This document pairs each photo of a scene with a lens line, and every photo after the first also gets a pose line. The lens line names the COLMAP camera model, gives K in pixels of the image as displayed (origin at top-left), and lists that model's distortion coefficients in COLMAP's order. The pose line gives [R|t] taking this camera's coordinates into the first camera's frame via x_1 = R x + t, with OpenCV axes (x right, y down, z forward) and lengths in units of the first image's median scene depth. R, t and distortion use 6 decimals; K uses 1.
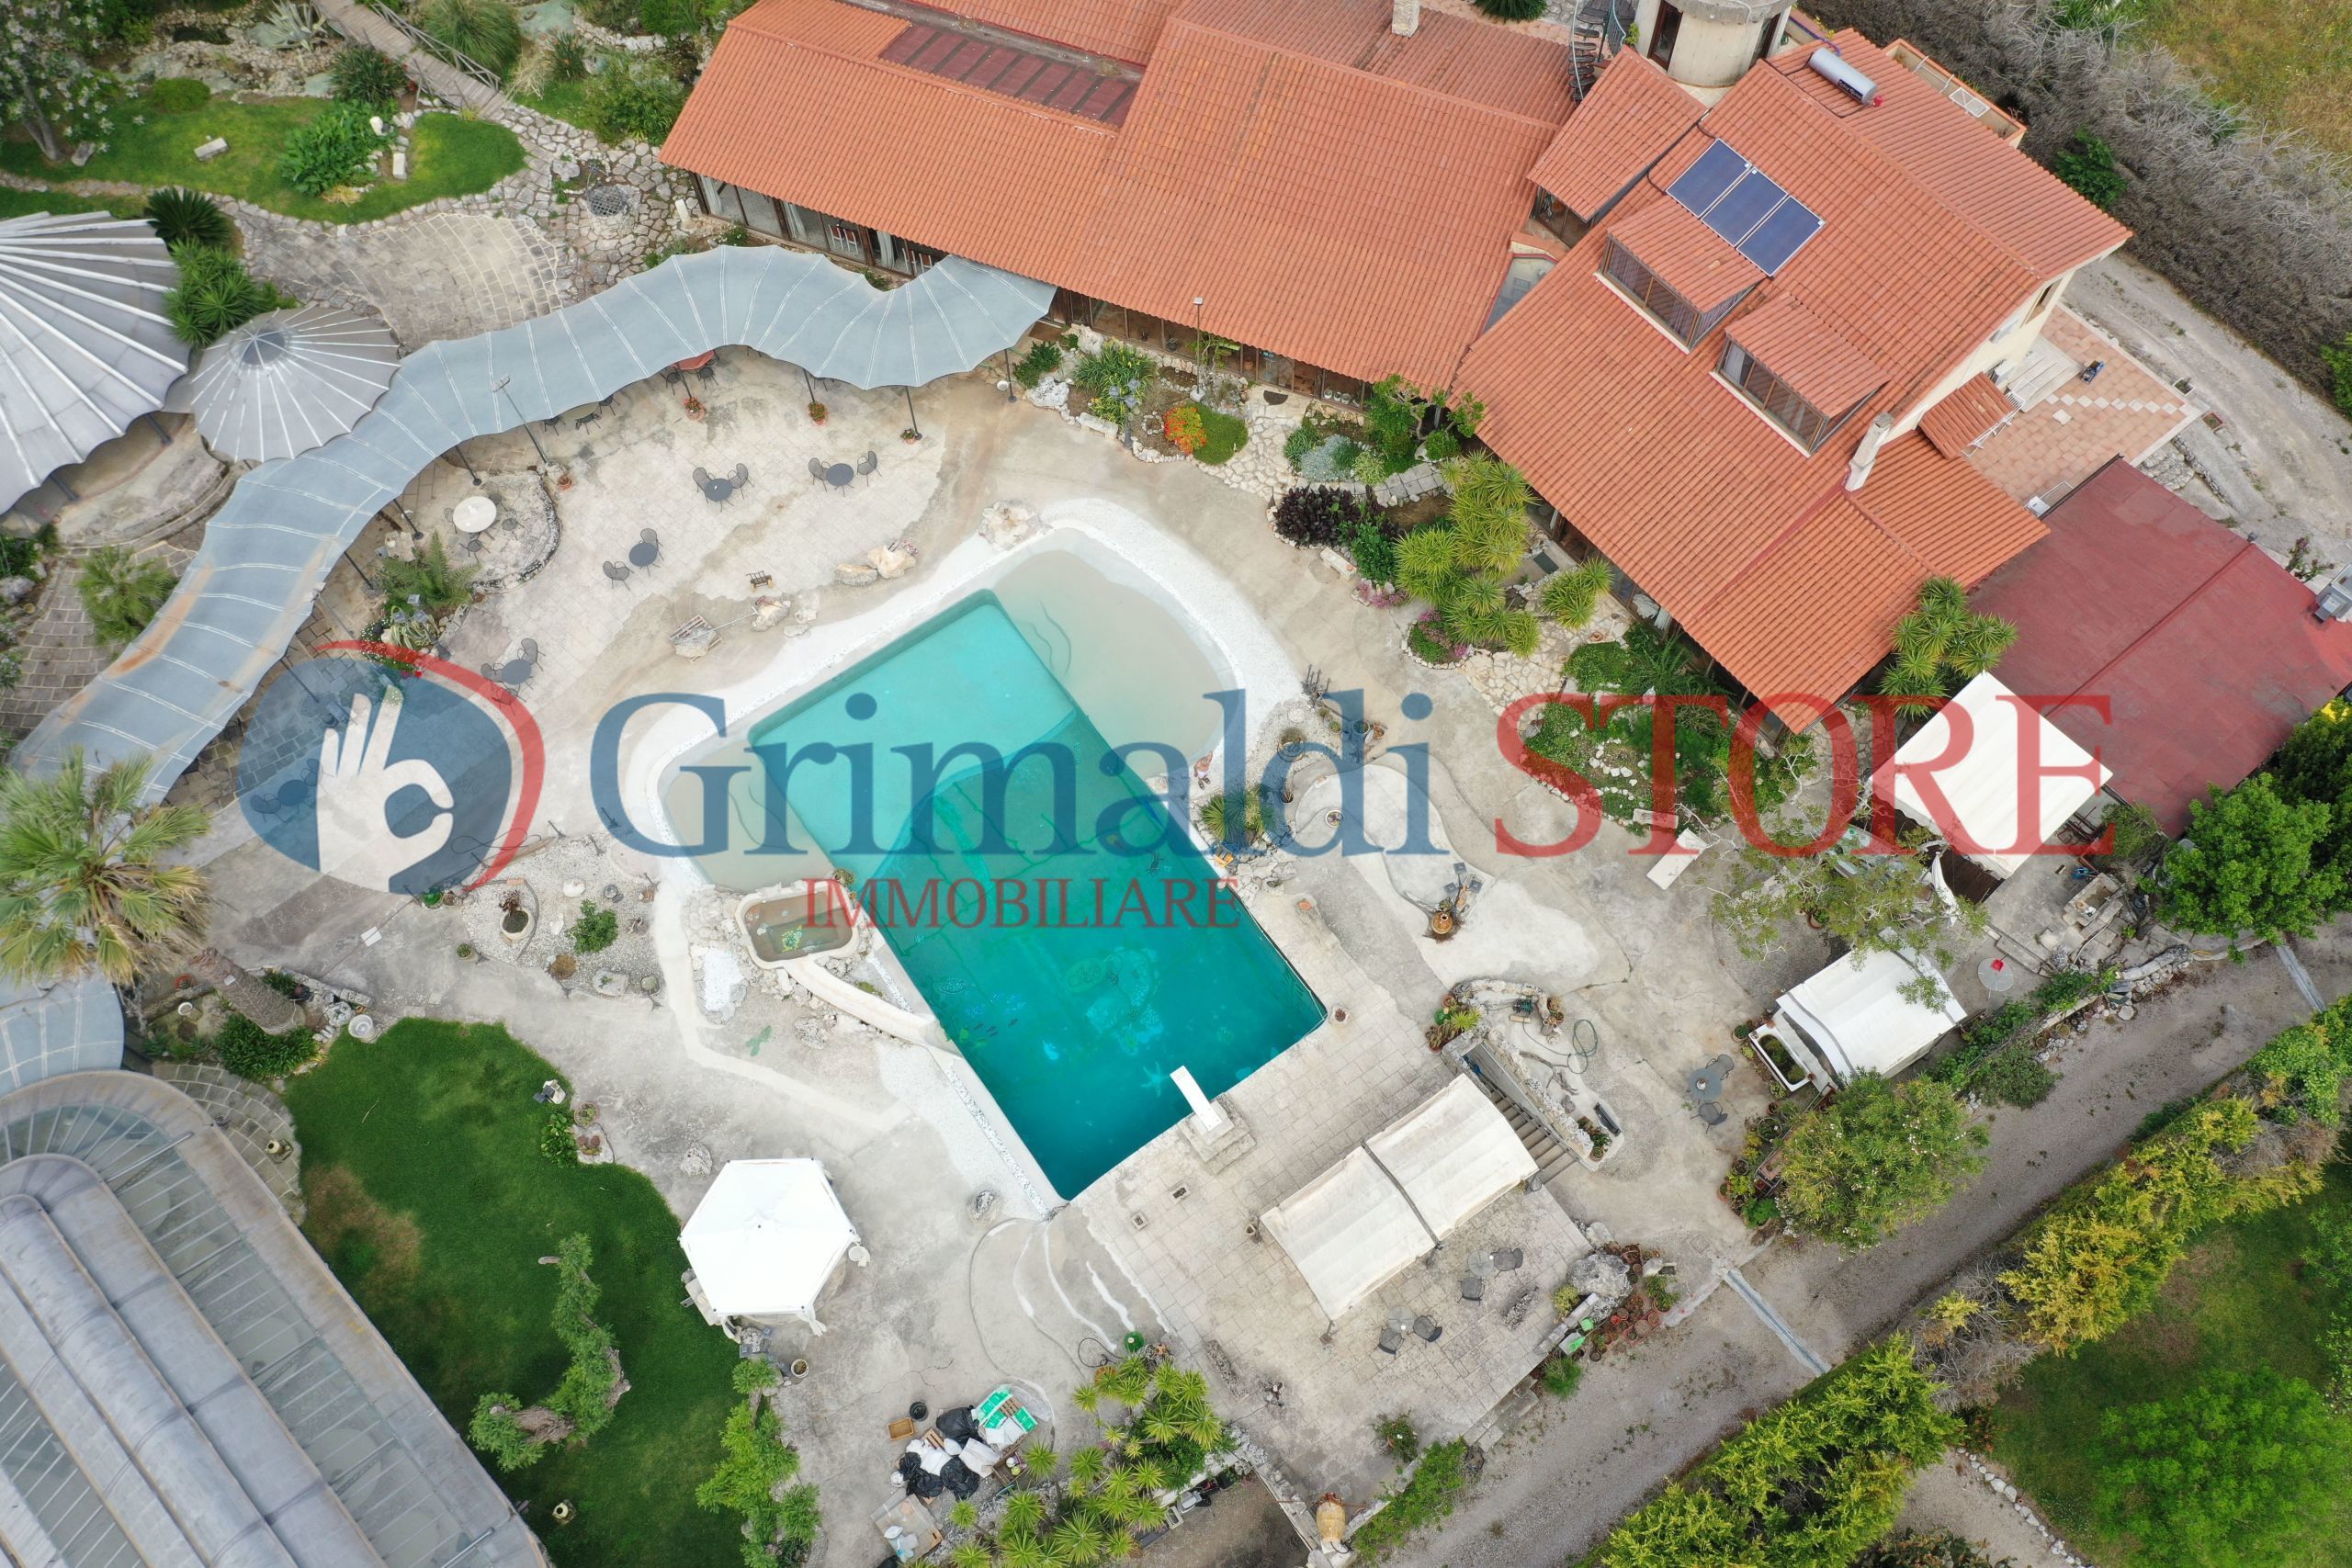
lens RADIAL K [[1853.3, 0, 1176.0], [0, 1853.3, 784.0], [0, 0, 1]] dist [-0.005758, 0.002803]
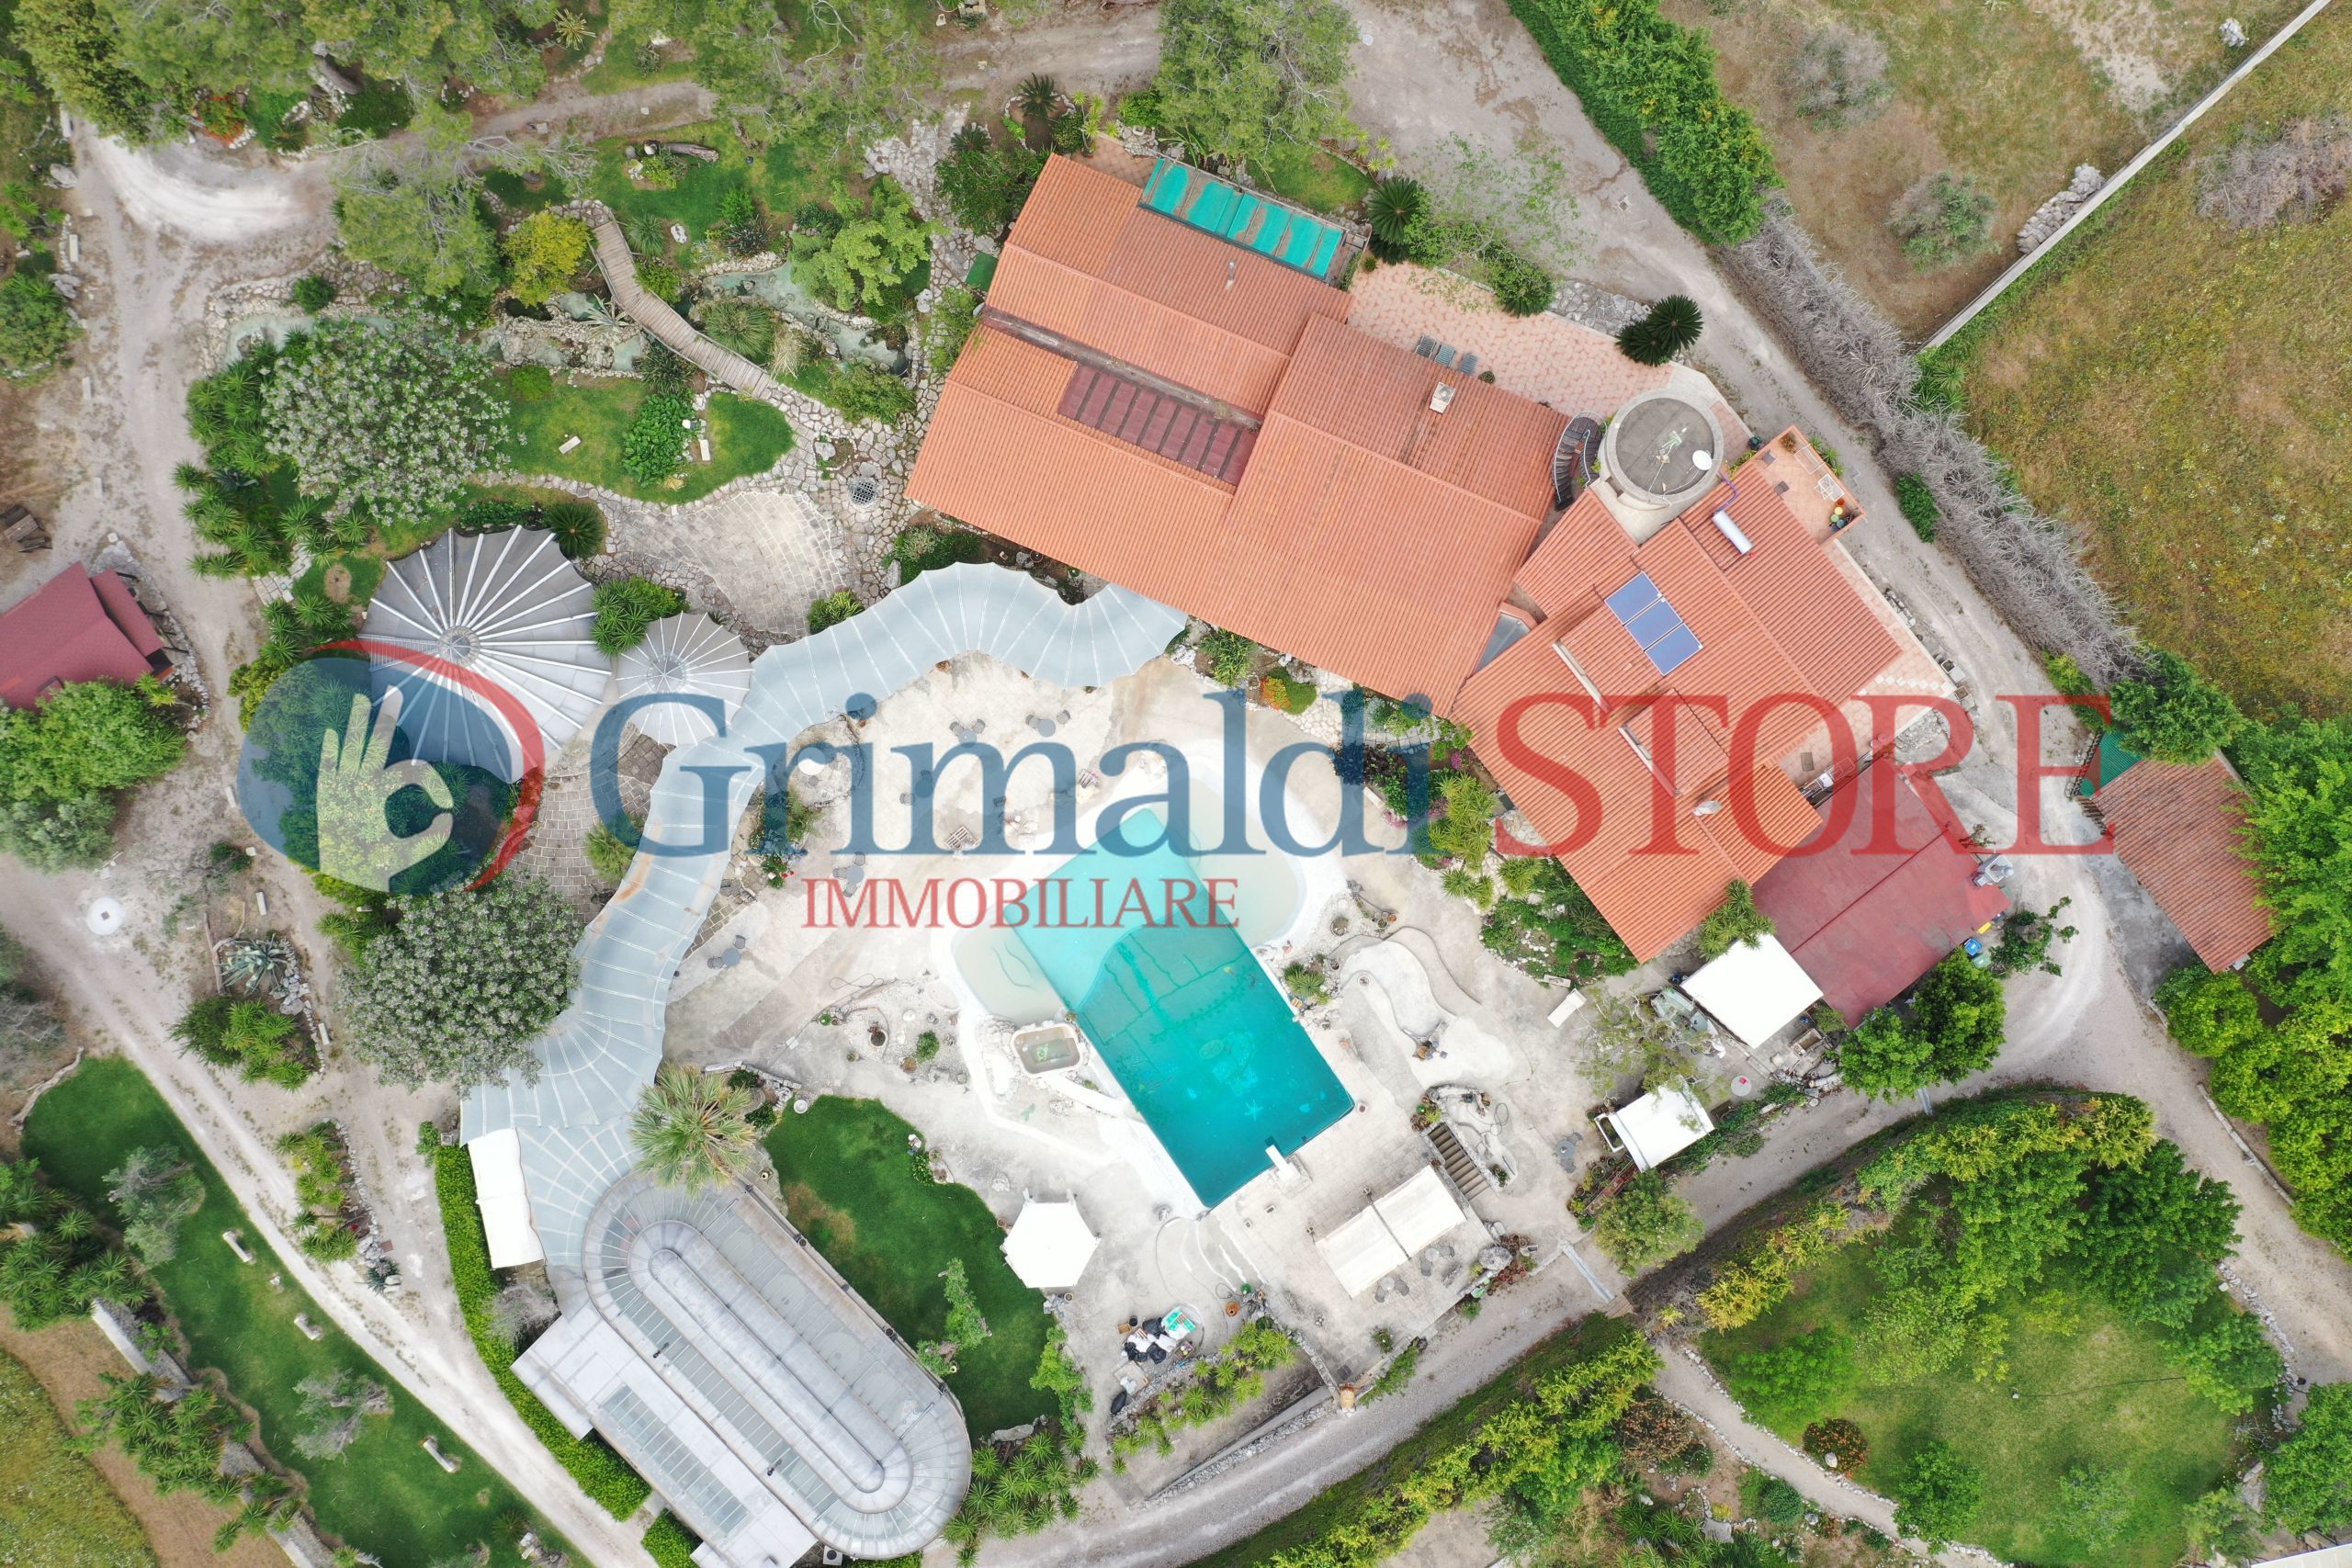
lens RADIAL K [[1853.3, 0, 1176.0], [0, 1853.3, 784.0], [0, 0, 1]] dist [-0.005758, 0.002803]
pose [[0.999998, 0.001933, -0.000830, -0.085722], [-0.001398, 0.905520, 0.424301, -0.885925], [0.001572, -0.424299, 0.905521, -0.451539]]
